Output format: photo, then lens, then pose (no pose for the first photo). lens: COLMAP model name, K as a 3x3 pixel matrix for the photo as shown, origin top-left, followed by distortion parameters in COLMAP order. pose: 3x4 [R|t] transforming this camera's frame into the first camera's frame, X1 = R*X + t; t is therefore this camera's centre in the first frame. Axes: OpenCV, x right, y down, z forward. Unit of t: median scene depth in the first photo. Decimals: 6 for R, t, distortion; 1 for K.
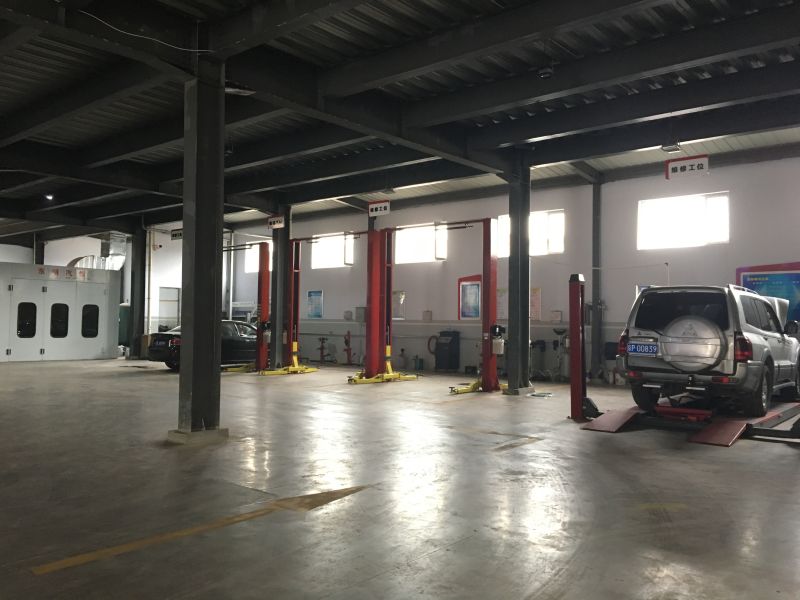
lens RADIAL K [[675.4, 0, 400.3], [0, 675.4, 300.2], [0, 0, 1]] dist [0.058363, -0.048160]
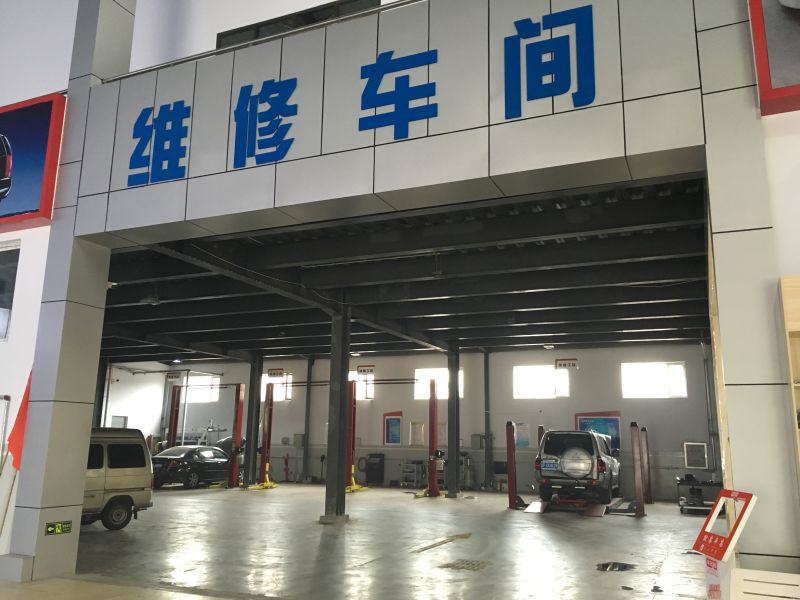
lens RADIAL K [[675.4, 0, 400.1], [0, 675.4, 300.6], [0, 0, 1]] dist [0.058363, -0.048160]
pose [[0.957601, 0.060512, 0.281670, -0.388273], [-0.011672, 0.985039, -0.171934, -0.031531], [-0.287860, 0.161357, 0.943981, -0.453875]]
